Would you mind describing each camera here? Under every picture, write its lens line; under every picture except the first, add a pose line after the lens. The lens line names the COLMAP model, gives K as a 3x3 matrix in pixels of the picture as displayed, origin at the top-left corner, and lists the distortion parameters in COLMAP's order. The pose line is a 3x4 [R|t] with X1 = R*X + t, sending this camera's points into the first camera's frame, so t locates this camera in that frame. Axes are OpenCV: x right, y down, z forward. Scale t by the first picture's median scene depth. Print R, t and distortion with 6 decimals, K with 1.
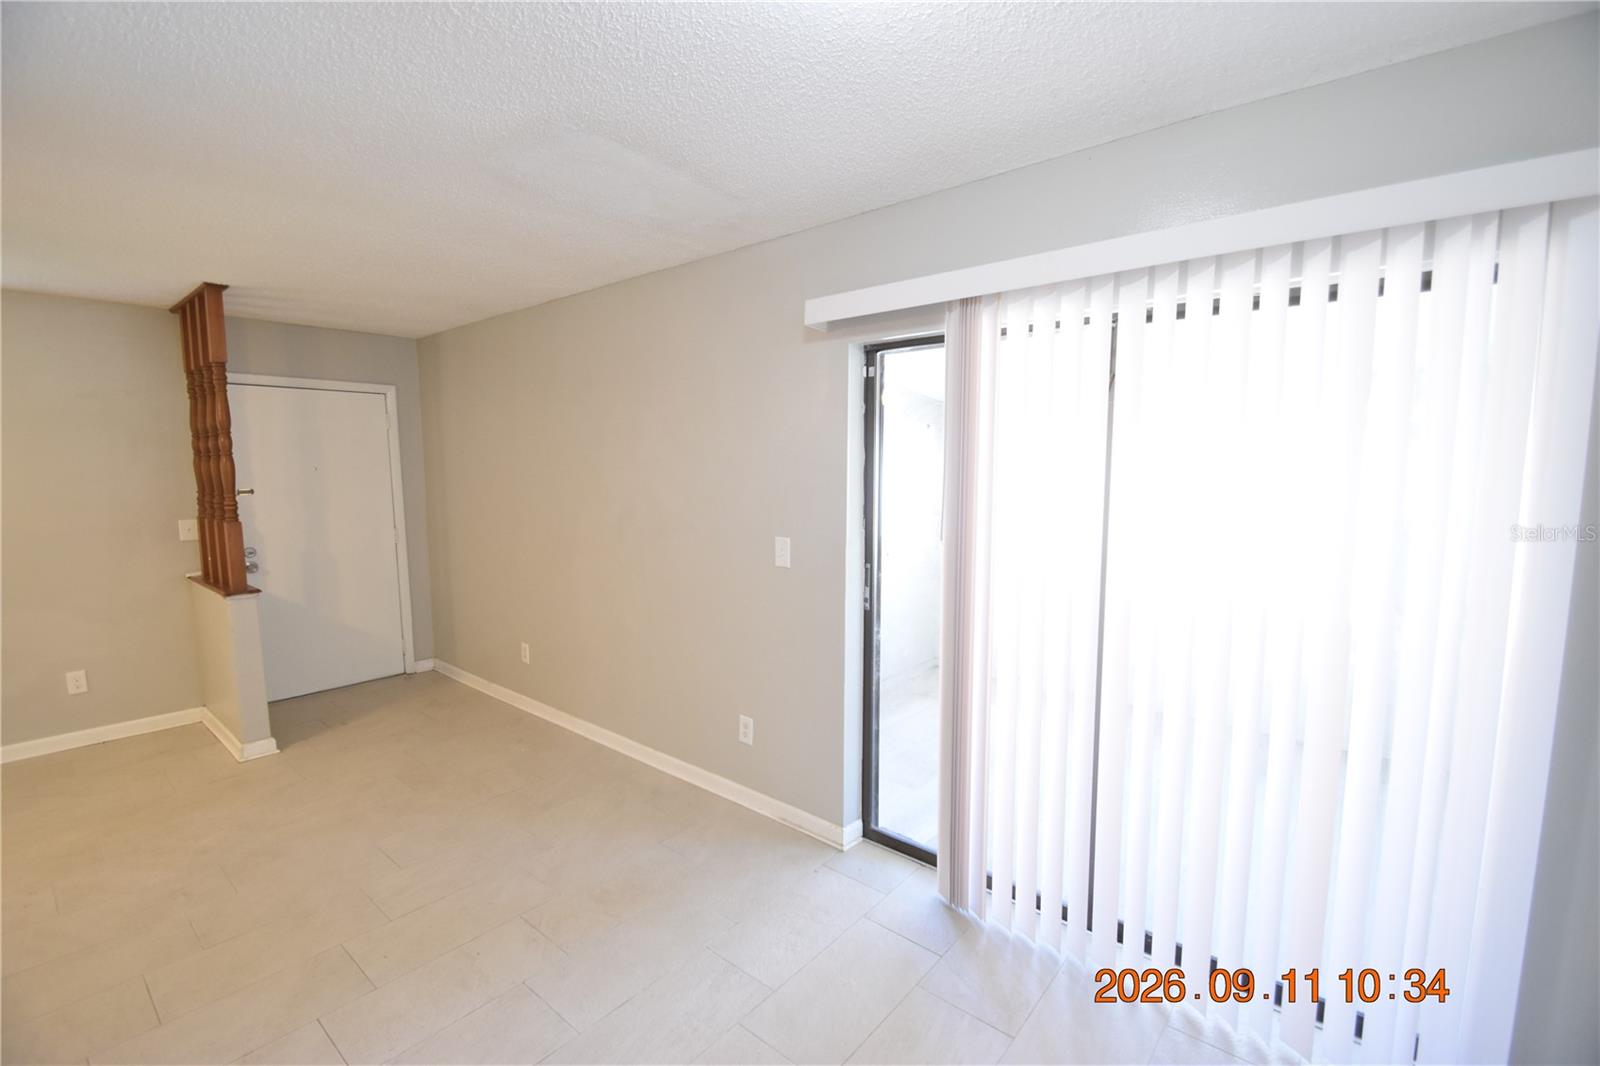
lens RADIAL K [[696.2, 0, 805.0], [0, 696.2, 540.6], [0, 0, 1]] dist [0.001714, -0.008699]
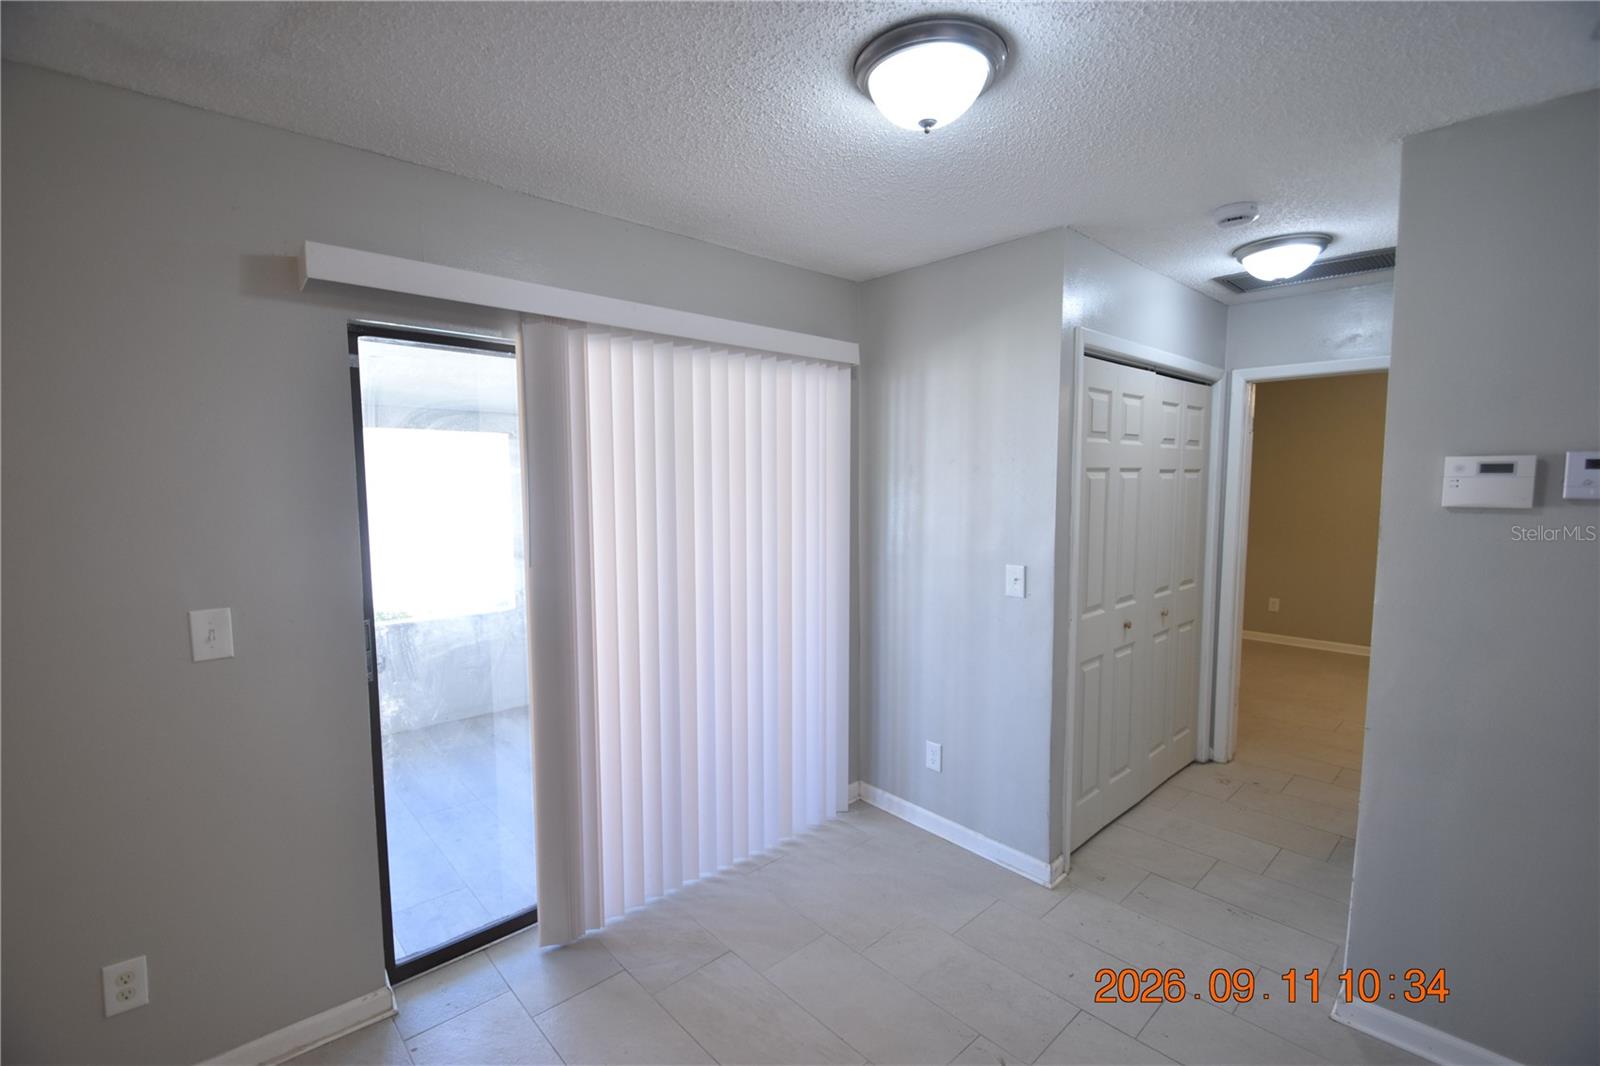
lens RADIAL K [[696.2, 0, 799.5], [0, 696.2, 524.5], [0, 0, 1]] dist [0.001714, -0.008699]
pose [[0.134744, -0.070207, 0.988390, -0.687022], [0.112745, 0.992095, 0.055100, -0.065588], [-0.984445, 0.104012, 0.141594, 0.515413]]
